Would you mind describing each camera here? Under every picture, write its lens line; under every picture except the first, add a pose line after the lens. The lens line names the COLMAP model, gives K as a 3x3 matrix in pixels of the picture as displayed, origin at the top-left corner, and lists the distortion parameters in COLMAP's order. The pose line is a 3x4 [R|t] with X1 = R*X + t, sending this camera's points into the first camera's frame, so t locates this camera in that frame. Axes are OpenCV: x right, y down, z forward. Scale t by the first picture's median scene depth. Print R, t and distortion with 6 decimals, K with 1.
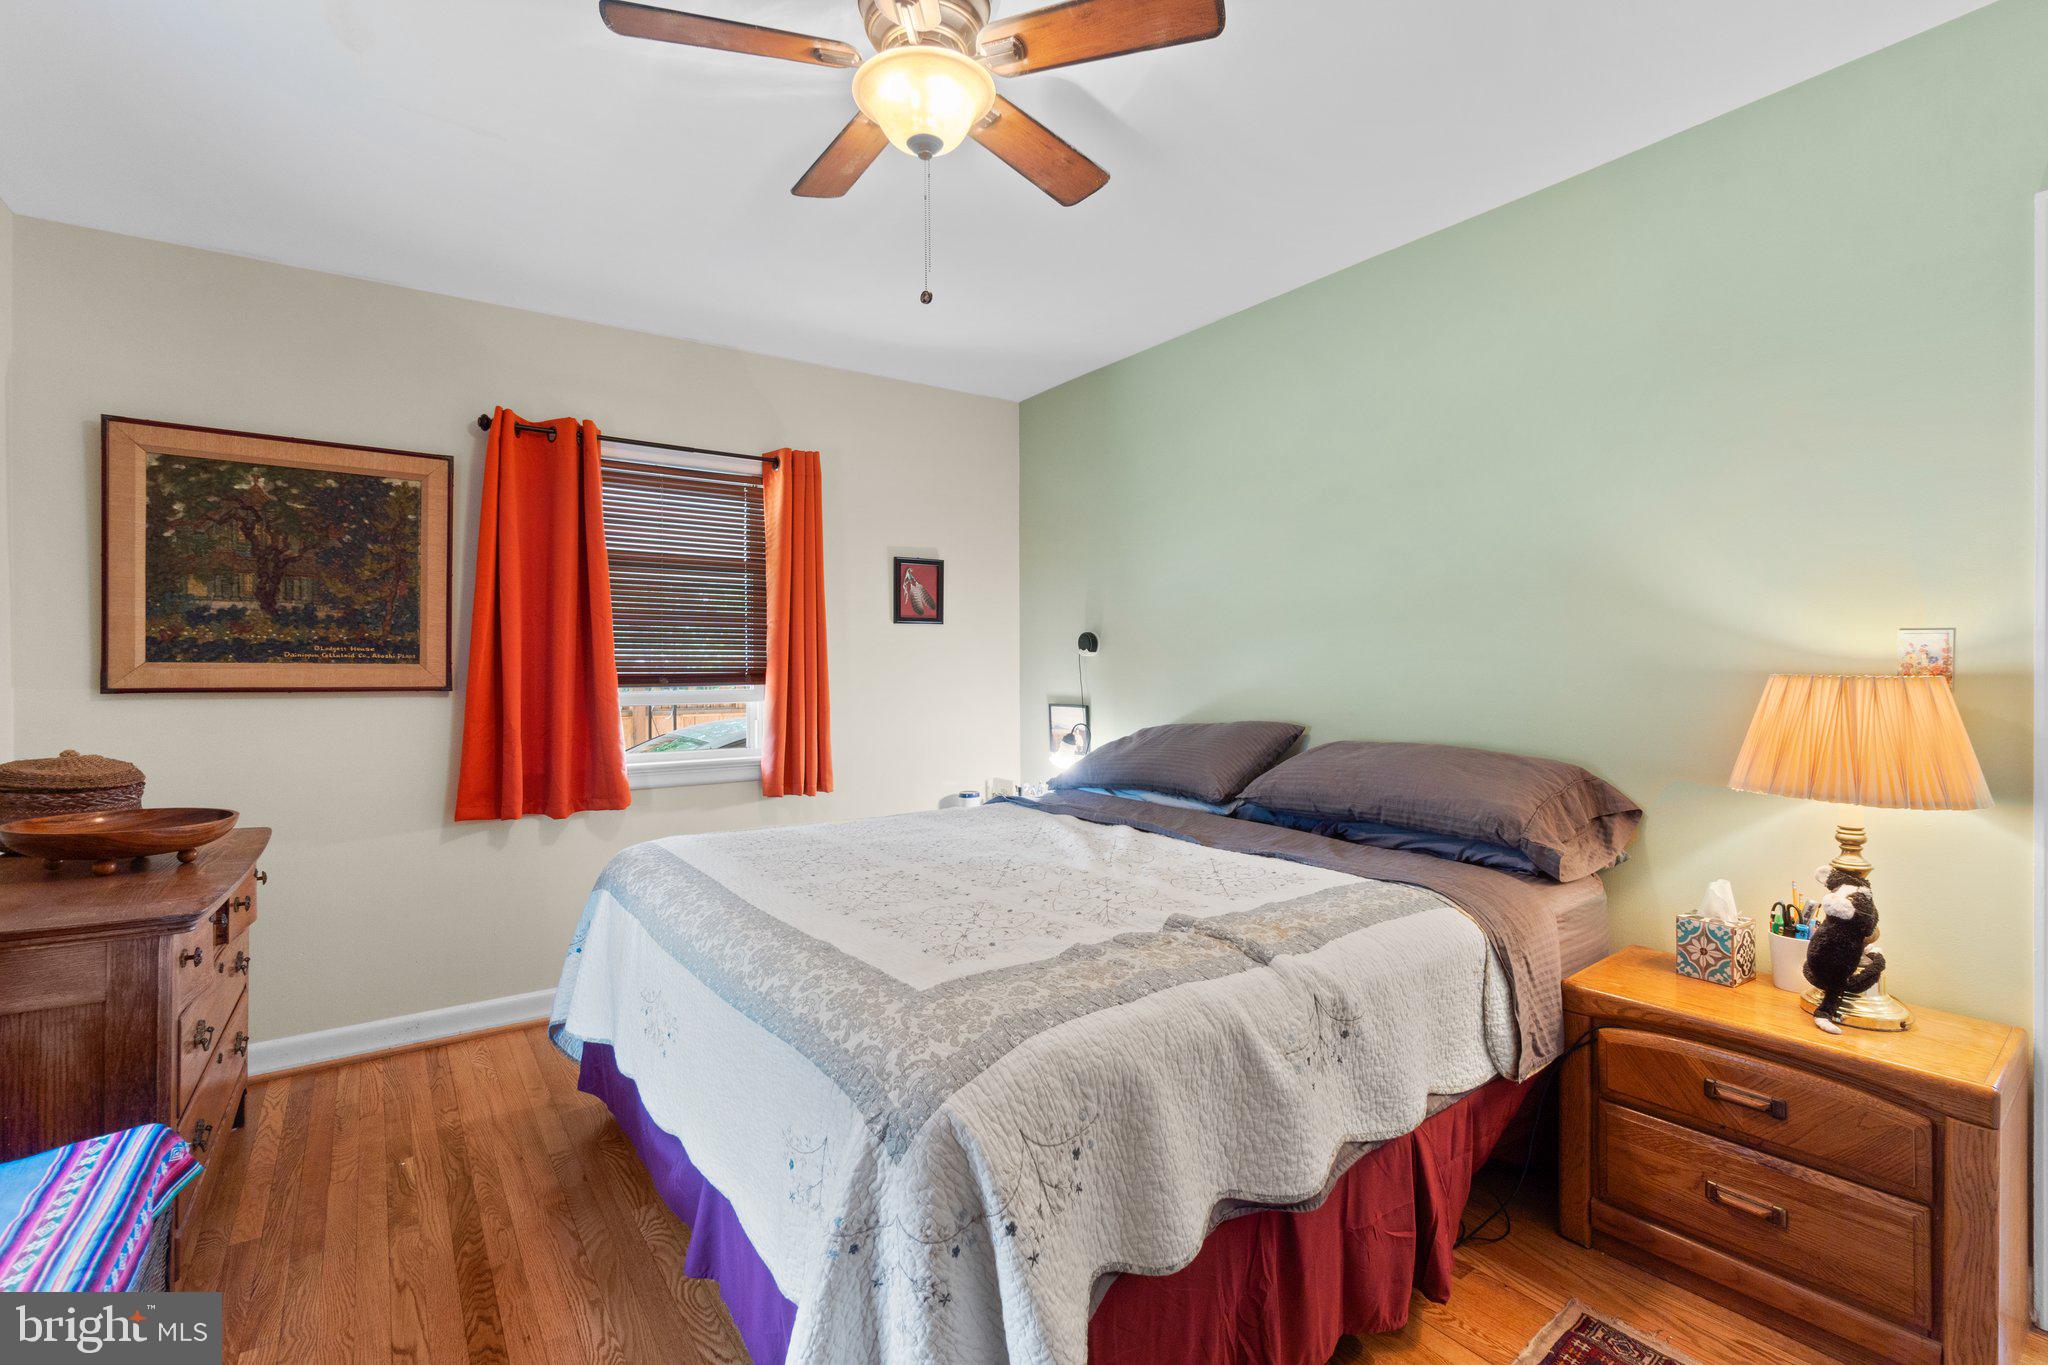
lens RADIAL K [[886.5, 0, 1028.3], [0, 886.5, 677.3], [0, 0, 1]] dist [-0.006577, 0.001900]
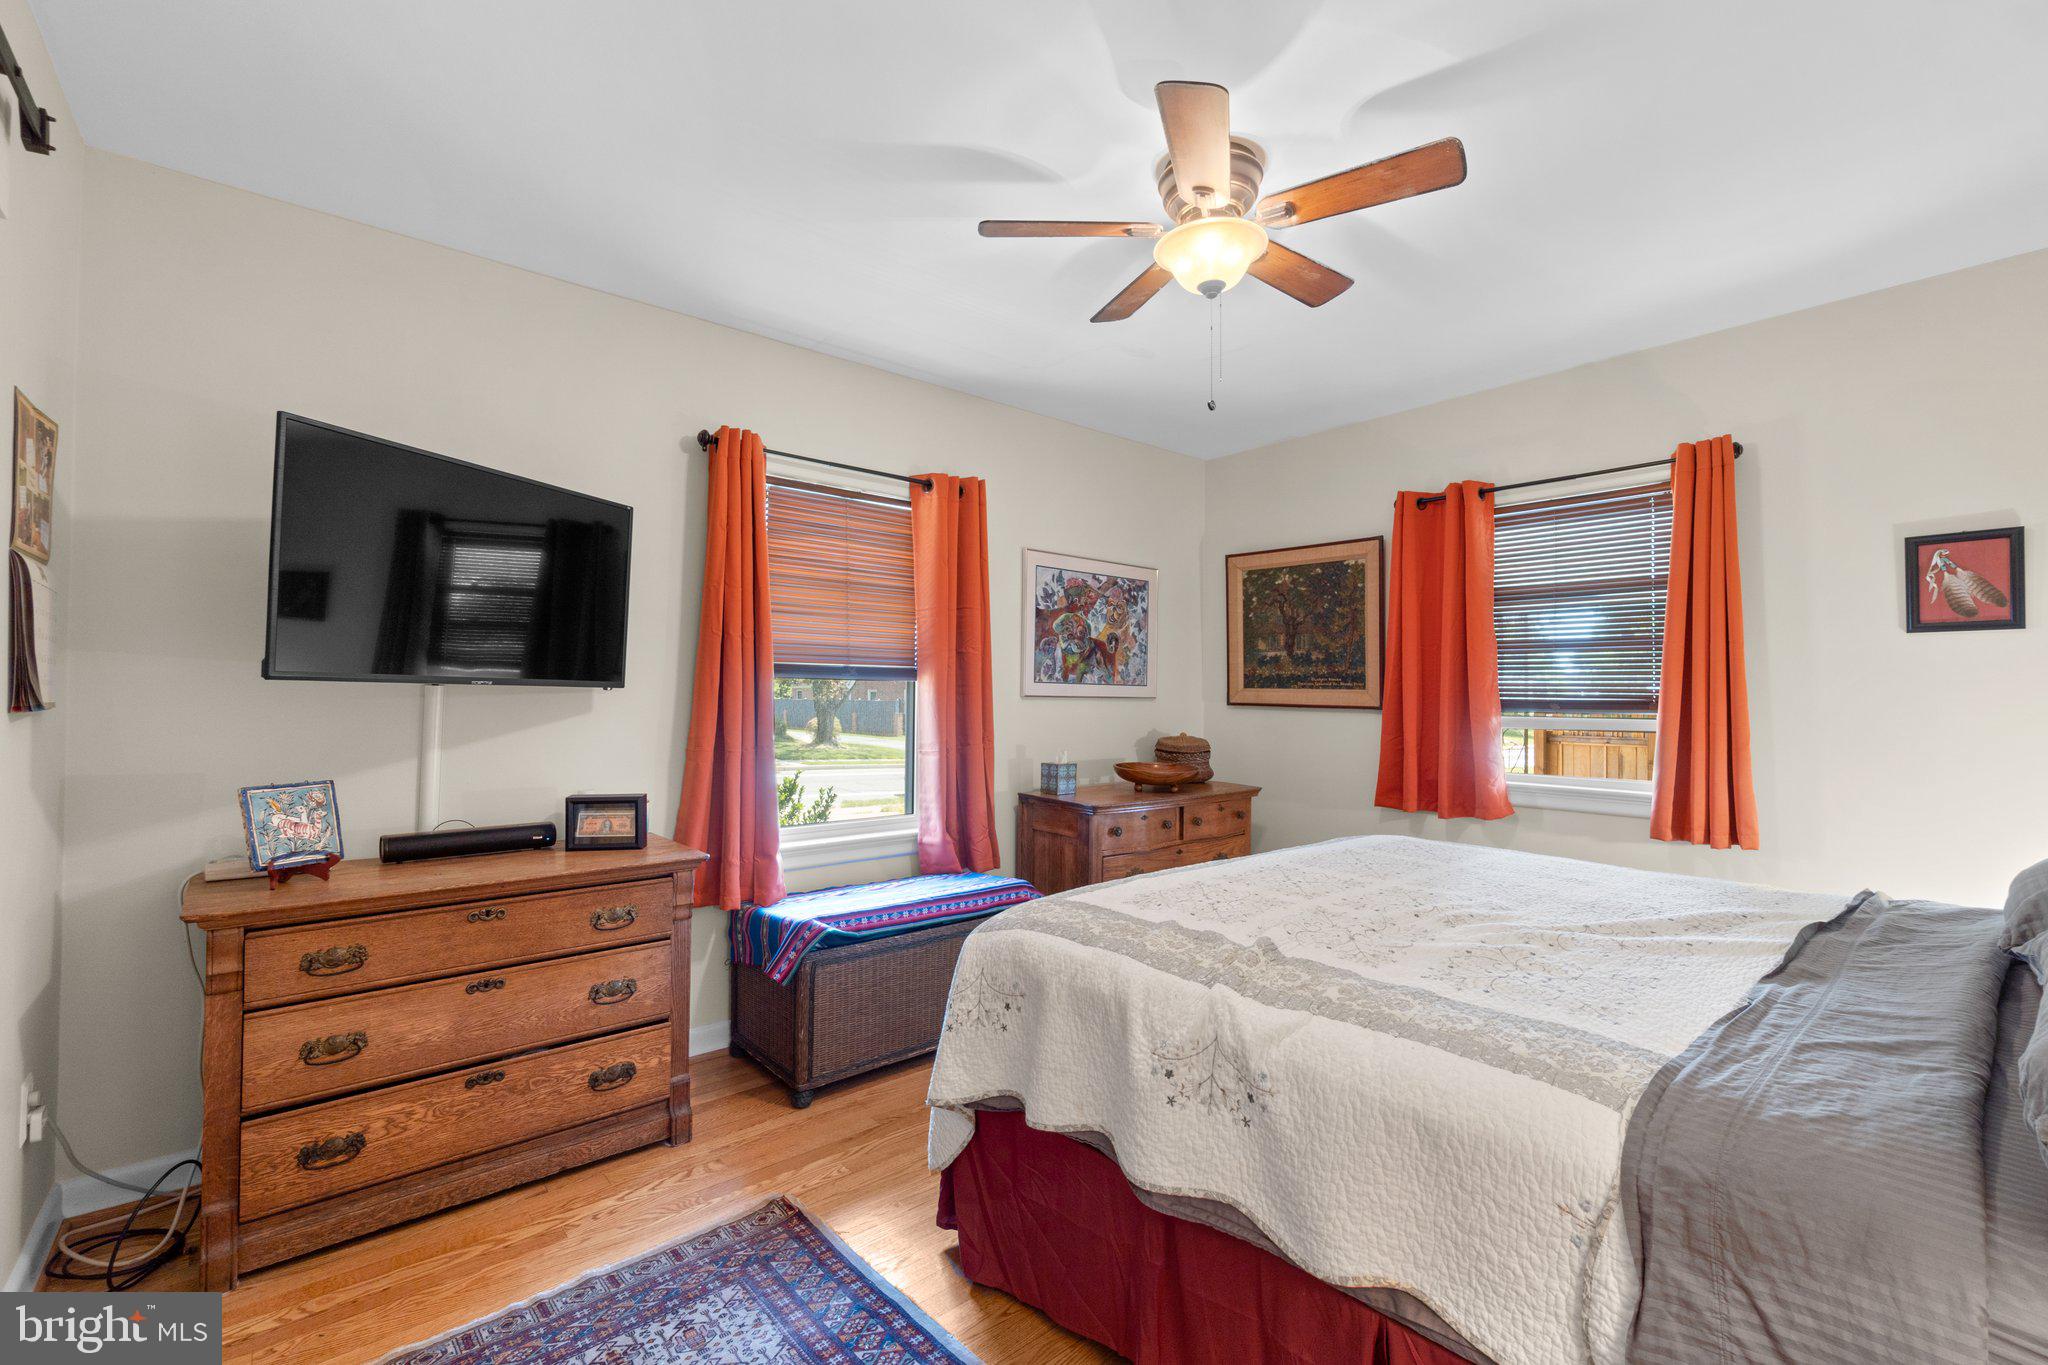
lens RADIAL K [[886.5, 0, 1036.7], [0, 886.5, 676.6], [0, 0, 1]] dist [-0.006577, 0.001900]
pose [[0.102955, -0.007794, -0.994655, 0.658967], [-0.012904, 0.999875, -0.009171, -0.016914], [0.994602, 0.013779, 0.102842, 0.355587]]
